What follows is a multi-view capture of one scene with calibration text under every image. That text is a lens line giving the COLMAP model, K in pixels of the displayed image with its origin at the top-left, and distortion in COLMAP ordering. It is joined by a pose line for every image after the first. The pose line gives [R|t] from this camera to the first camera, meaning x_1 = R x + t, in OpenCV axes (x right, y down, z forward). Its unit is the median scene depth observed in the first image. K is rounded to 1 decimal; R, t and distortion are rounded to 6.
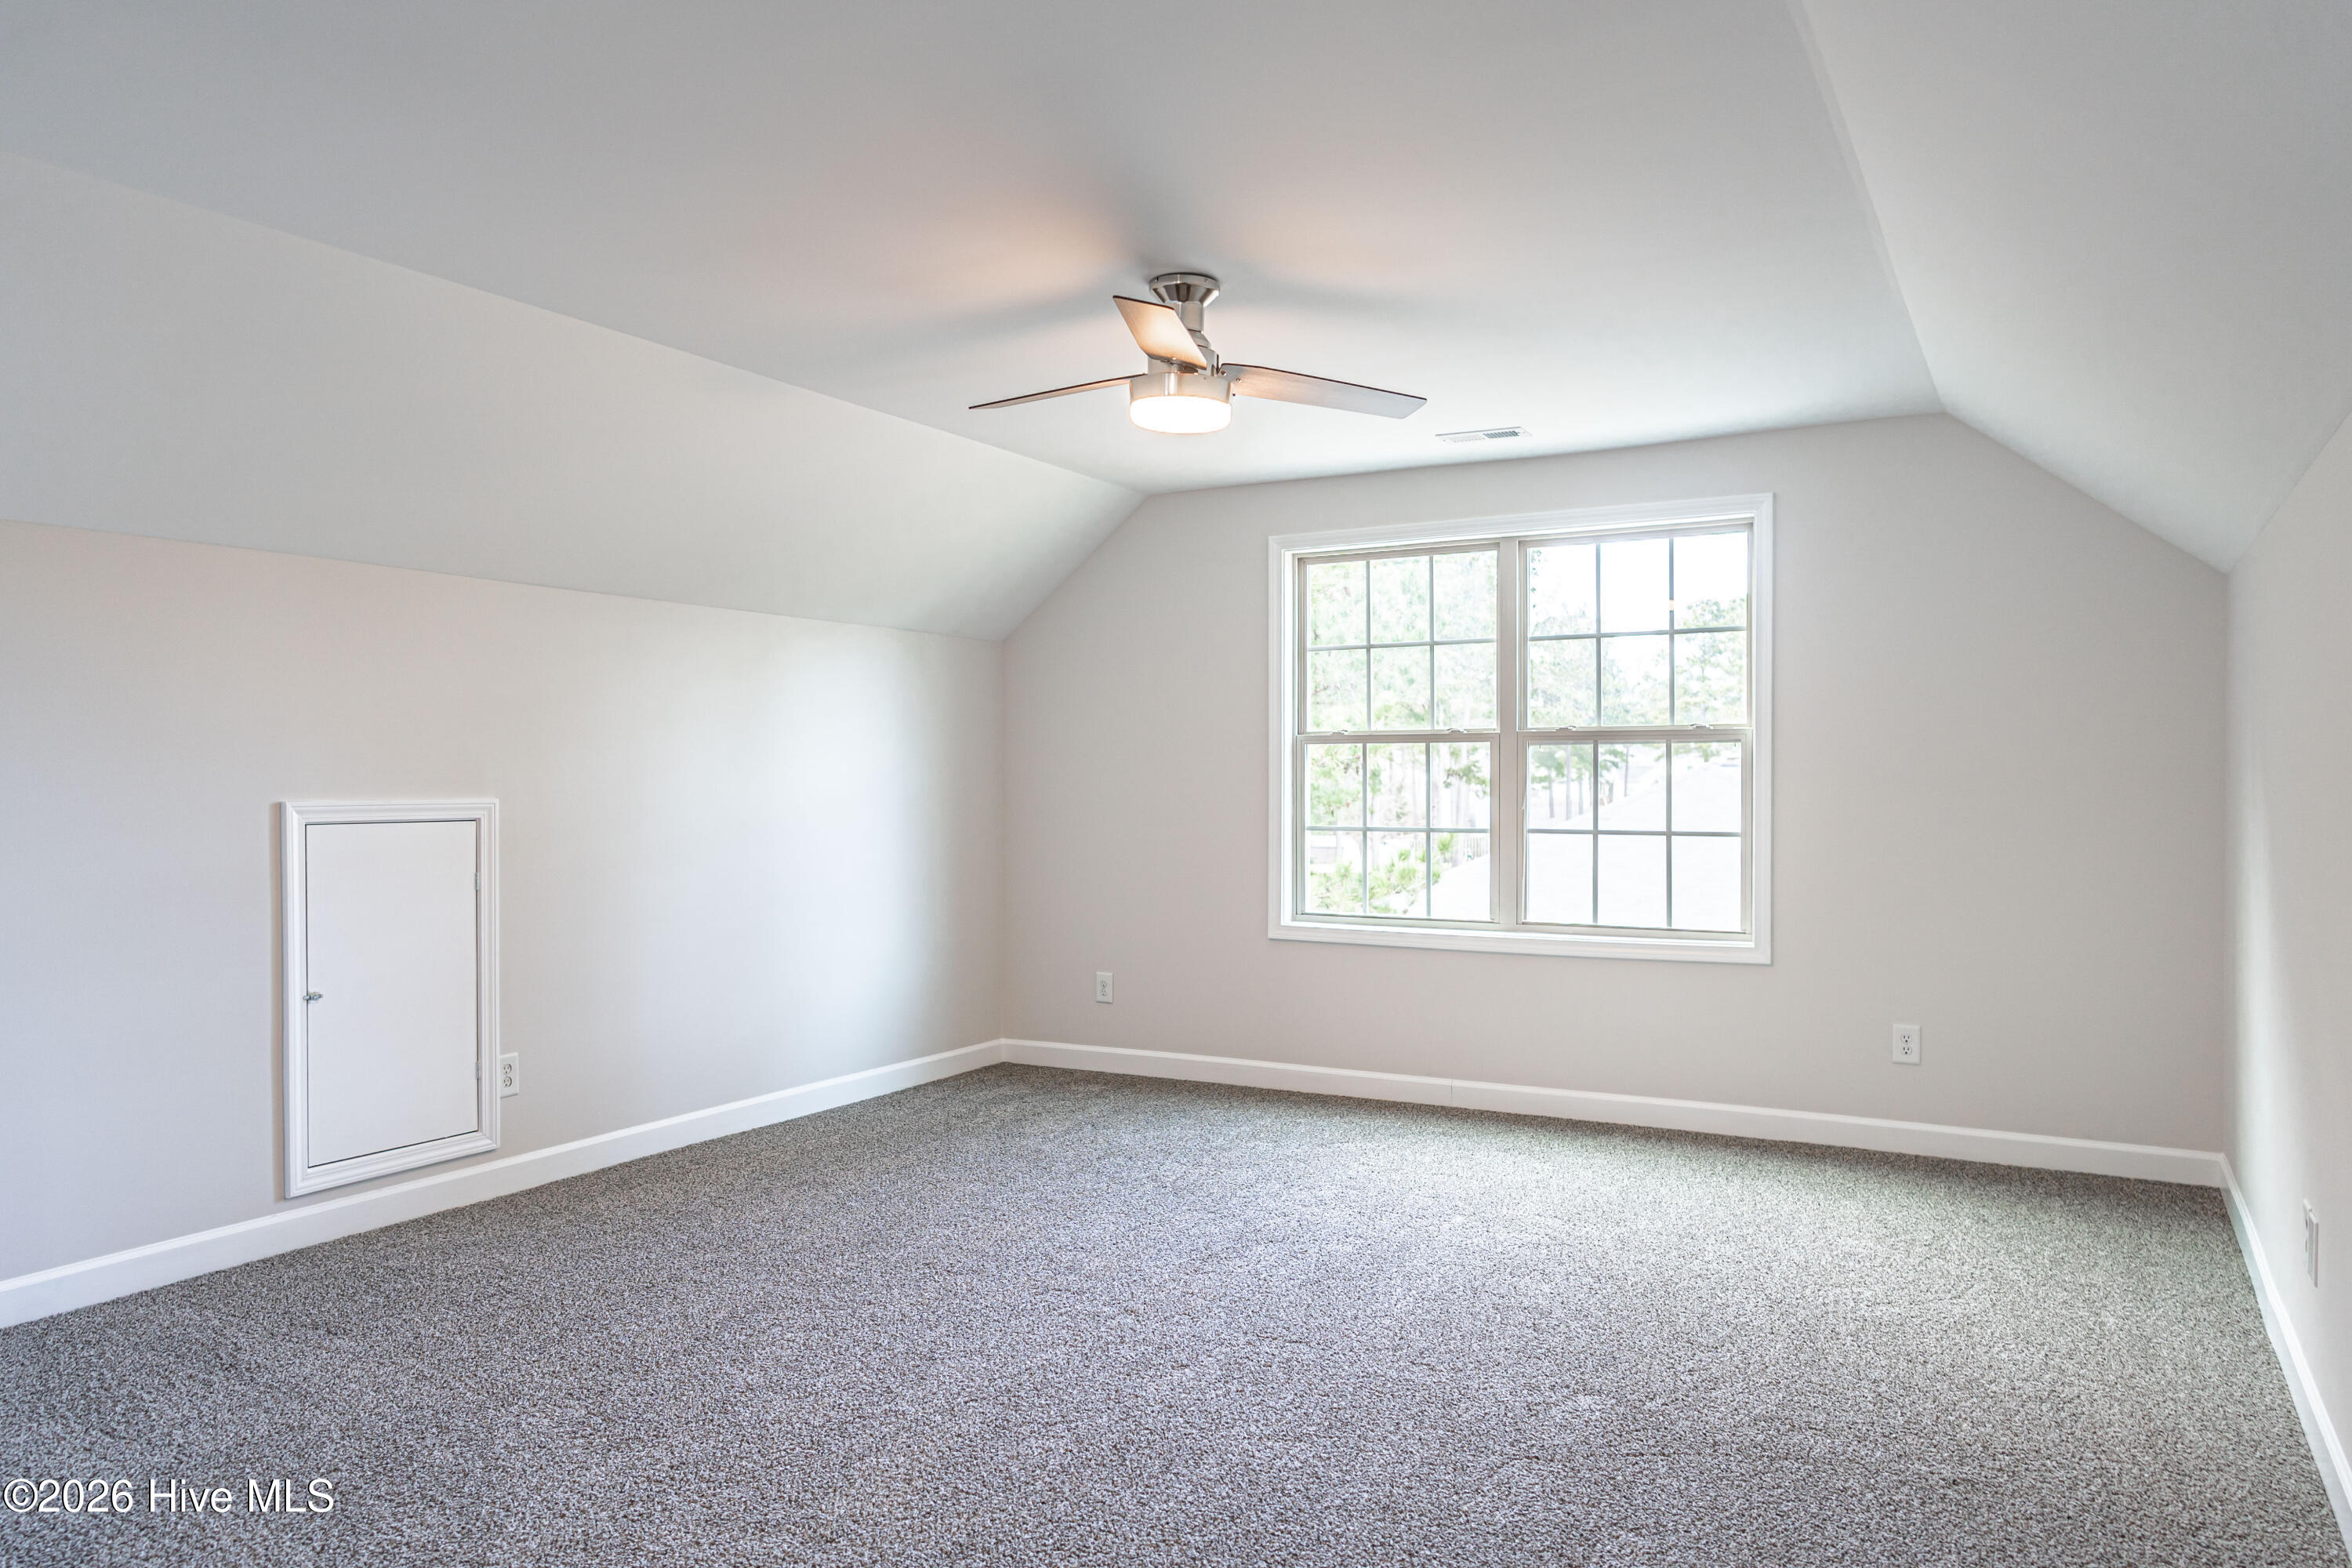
lens RADIAL K [[1555.4, 0, 1176.0], [0, 1555.4, 784.0], [0, 0, 1]] dist [0.000337, -0.000212]
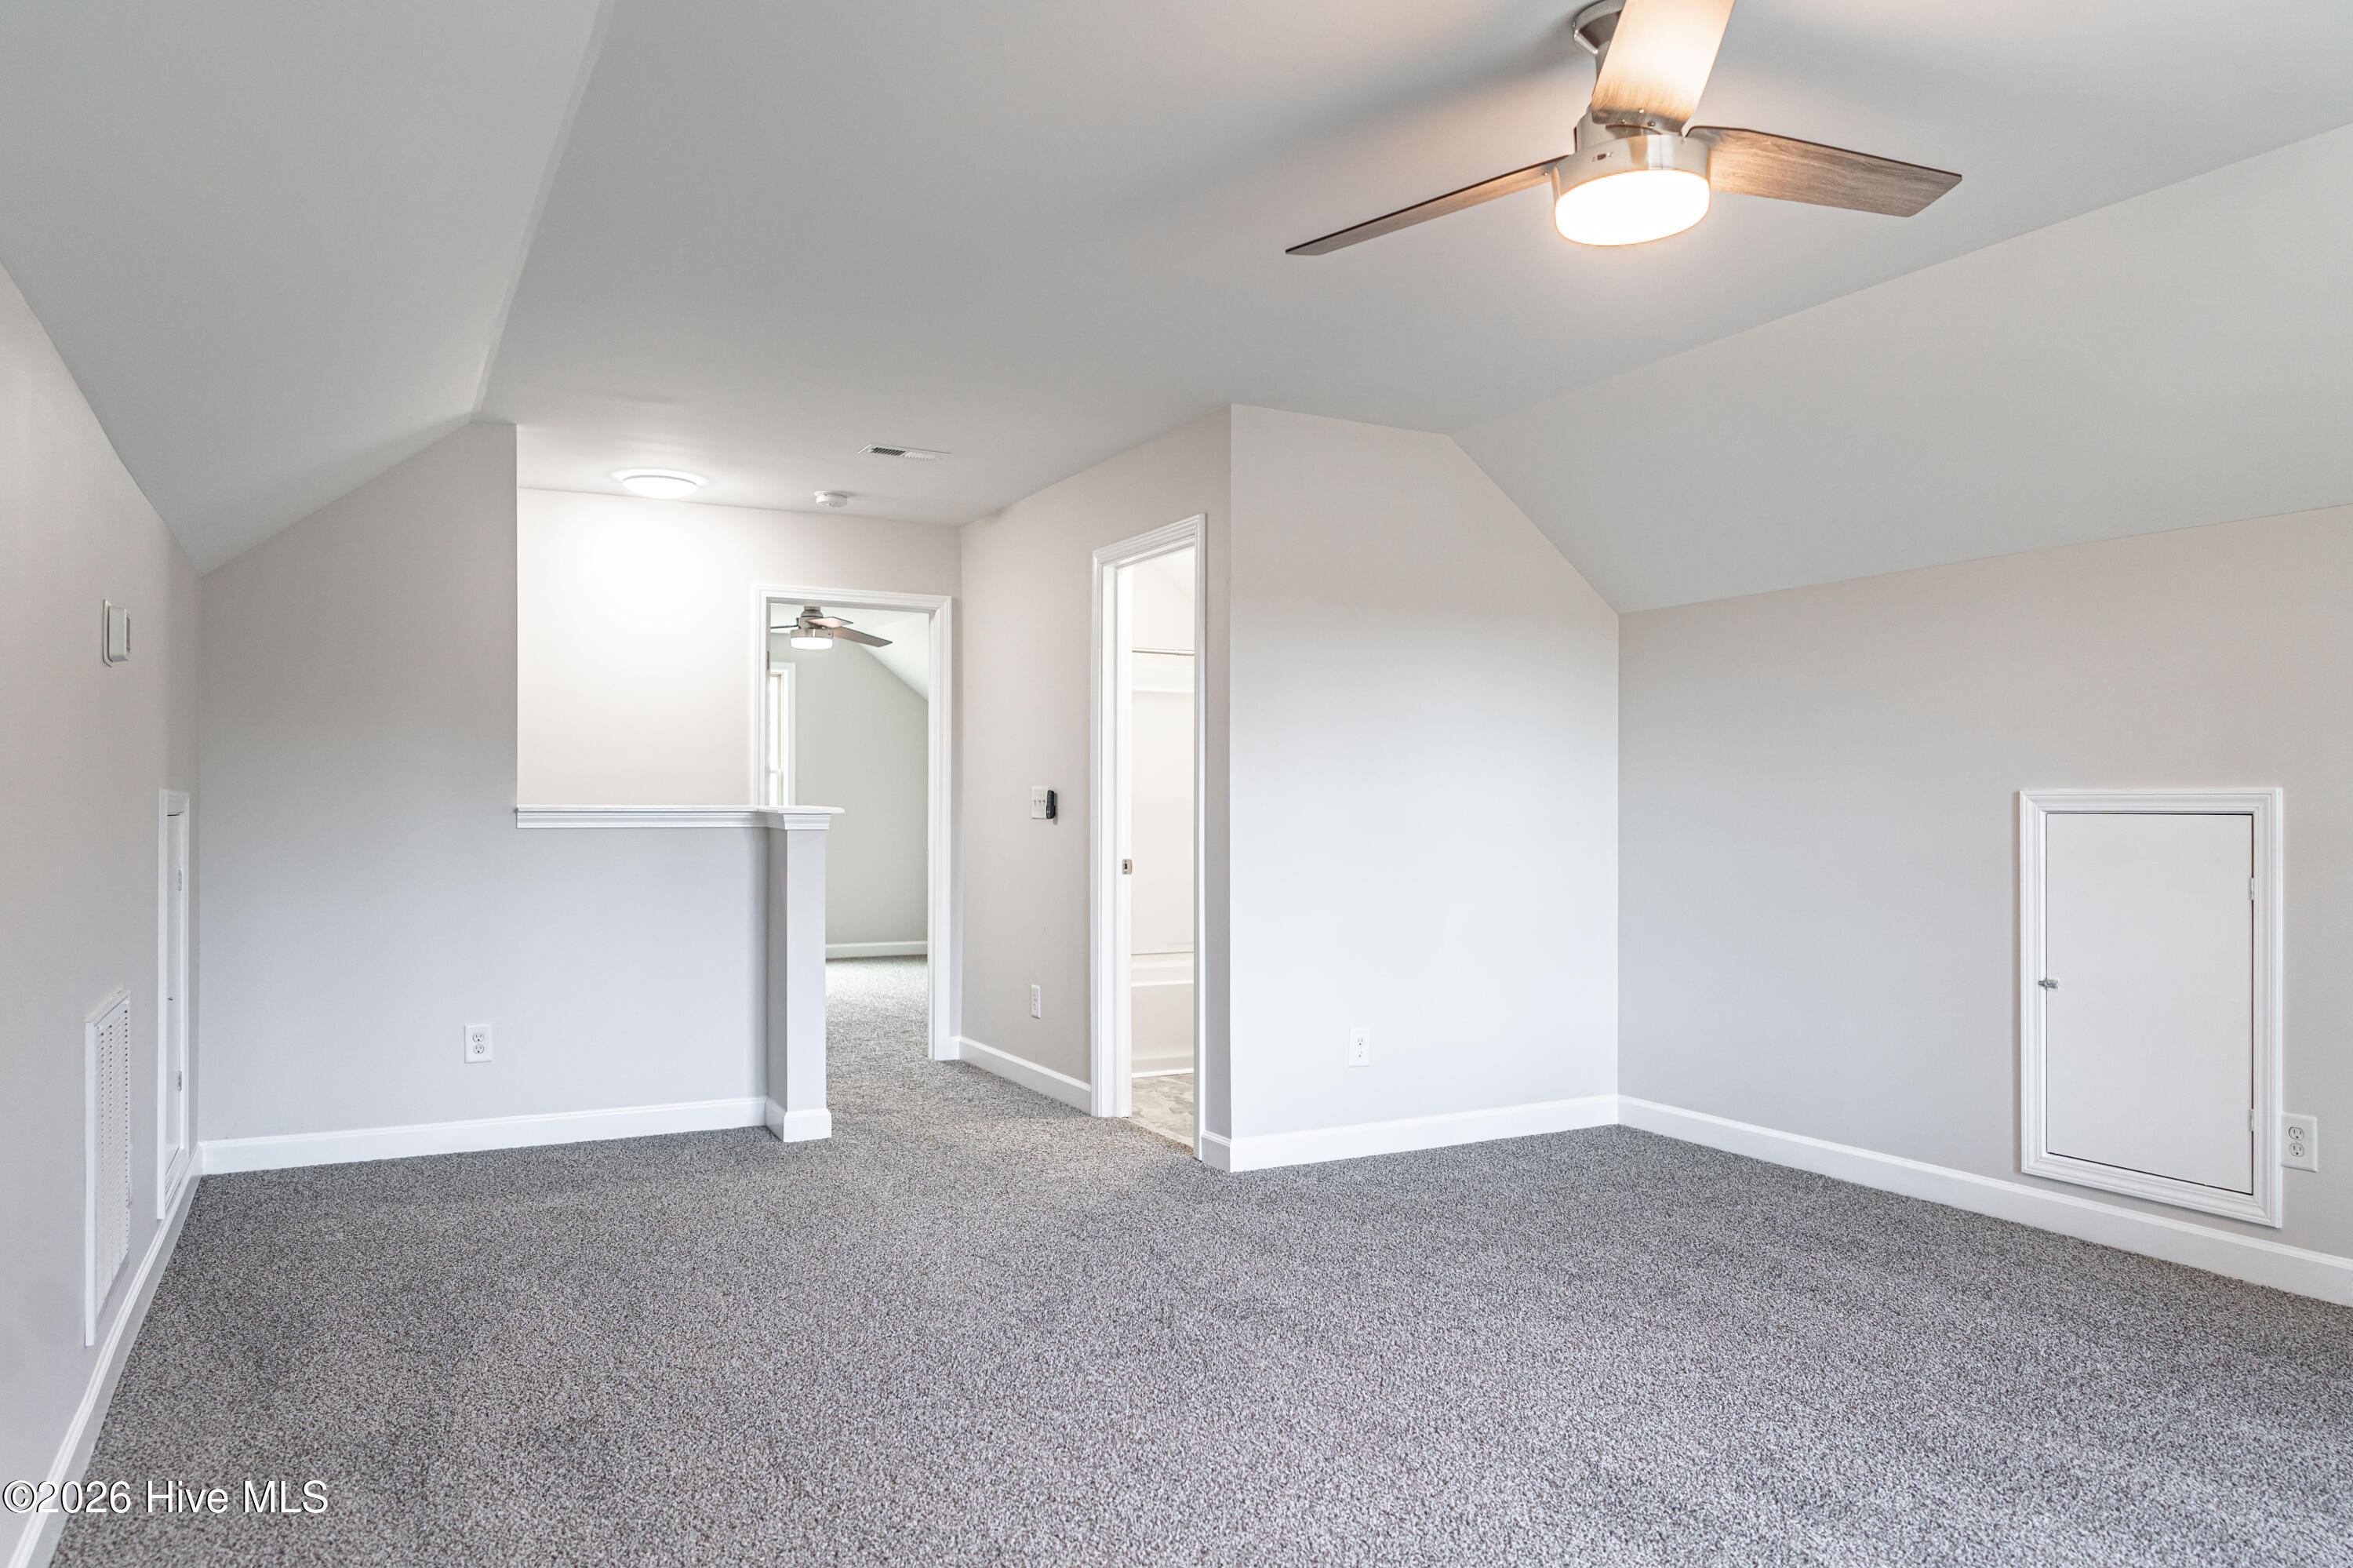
lens RADIAL K [[1556.1, 0, 1176.5], [0, 1556.1, 784.0], [0, 0, 1]] dist [0.000337, -0.000212]
pose [[-0.524956, -0.006248, -0.851107, 0.212570], [0.001307, 0.999966, -0.008147, 0.005152], [0.851129, -0.005389, -0.524930, 0.370531]]
